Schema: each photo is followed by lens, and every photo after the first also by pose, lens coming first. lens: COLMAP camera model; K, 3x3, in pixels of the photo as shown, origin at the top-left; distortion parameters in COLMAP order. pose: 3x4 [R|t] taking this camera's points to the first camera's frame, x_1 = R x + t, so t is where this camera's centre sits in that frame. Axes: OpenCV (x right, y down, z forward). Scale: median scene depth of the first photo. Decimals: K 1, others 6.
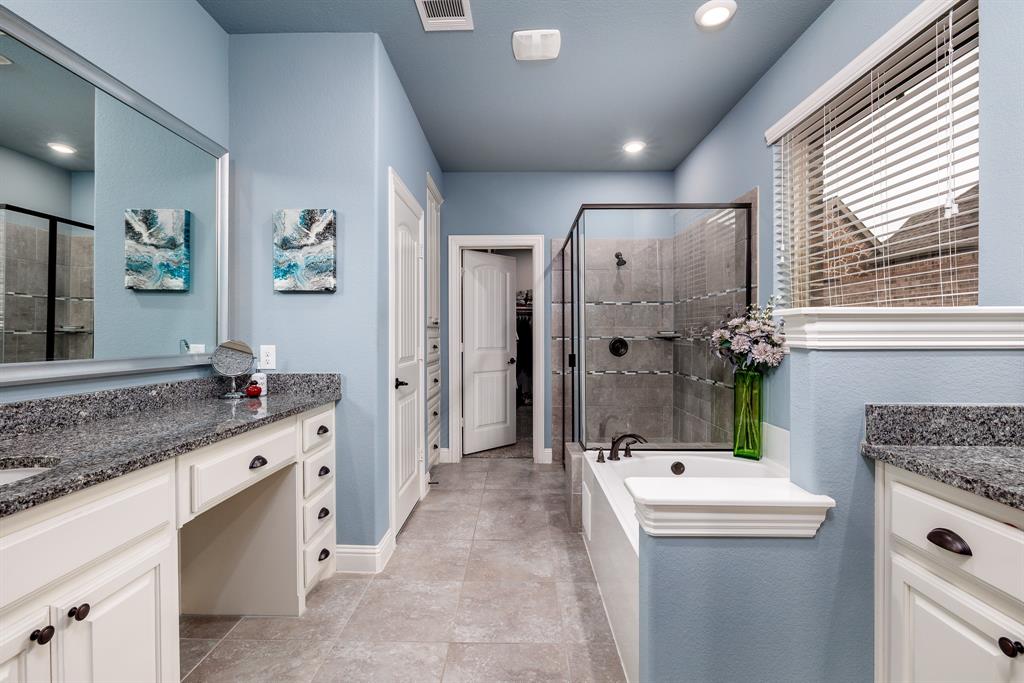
lens RADIAL K [[471.8, 0, 512.0], [0, 471.8, 341.5], [0, 0, 1]] dist [-0.000751, -0.000055]
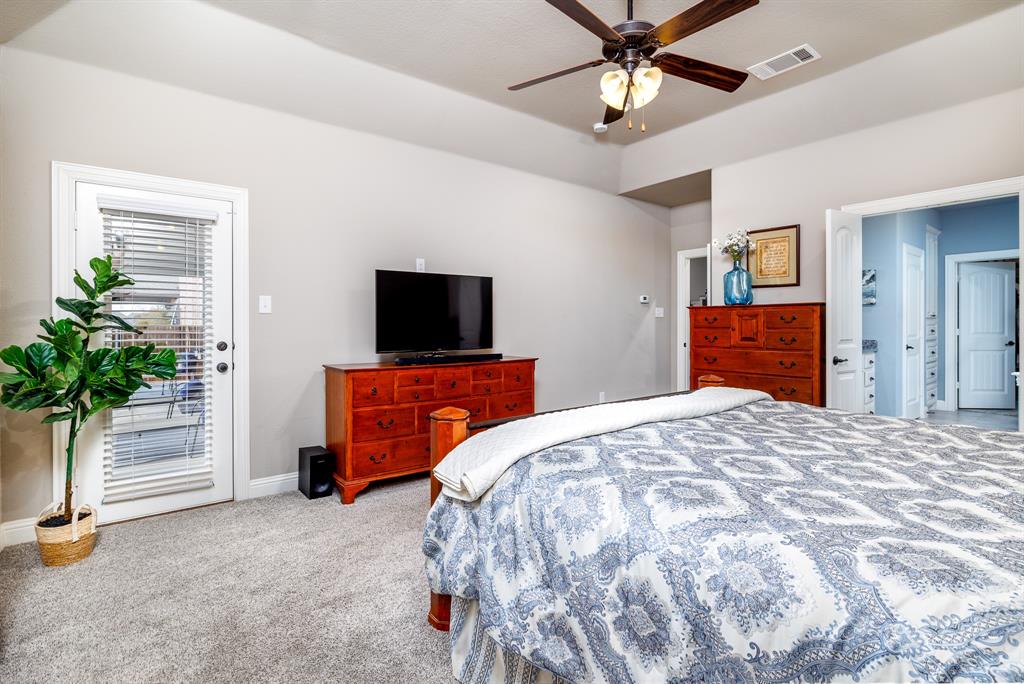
lens RADIAL K [[483.0, 0, 512.2], [0, 483.0, 323.3], [0, 0, 1]] dist [-0.003107, -0.000759]
pose [[0.632628, 0.002272, -0.774452, 0.185770], [-0.010879, 0.999923, -0.005953, 0.010802], [0.774379, 0.012191, 0.632604, -1.055692]]
